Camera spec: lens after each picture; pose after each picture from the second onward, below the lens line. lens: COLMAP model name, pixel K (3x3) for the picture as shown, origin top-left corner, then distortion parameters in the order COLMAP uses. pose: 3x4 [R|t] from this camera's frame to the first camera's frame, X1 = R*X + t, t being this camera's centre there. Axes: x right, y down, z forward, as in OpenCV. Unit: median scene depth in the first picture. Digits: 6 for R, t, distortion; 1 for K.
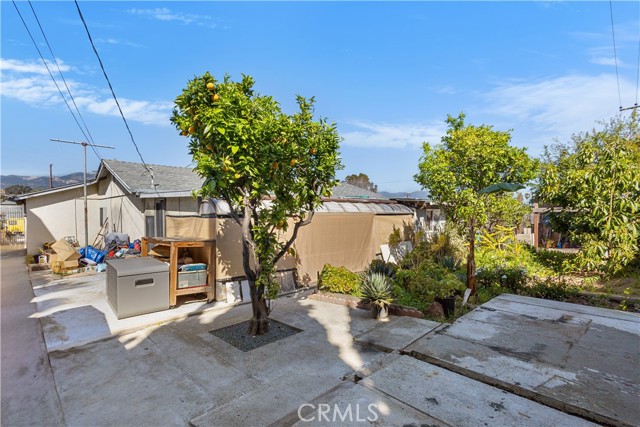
lens RADIAL K [[297.7, 0, 321.4], [0, 297.7, 208.8], [0, 0, 1]] dist [-0.000033, -0.000188]
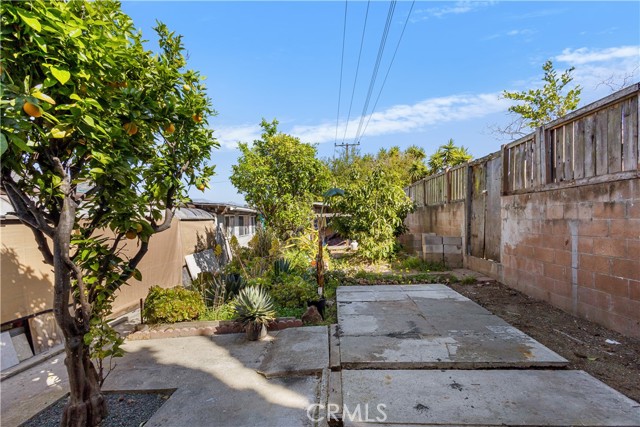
lens RADIAL K [[297.8, 0, 320.2], [0, 297.8, 227.0], [0, 0, 1]] dist [-0.001320, 0.005799]
pose [[0.731443, -0.024889, 0.681448, -0.251837], [0.000326, 0.999346, 0.036150, 0.021921], [-0.681902, -0.026220, 0.730973, 0.281764]]
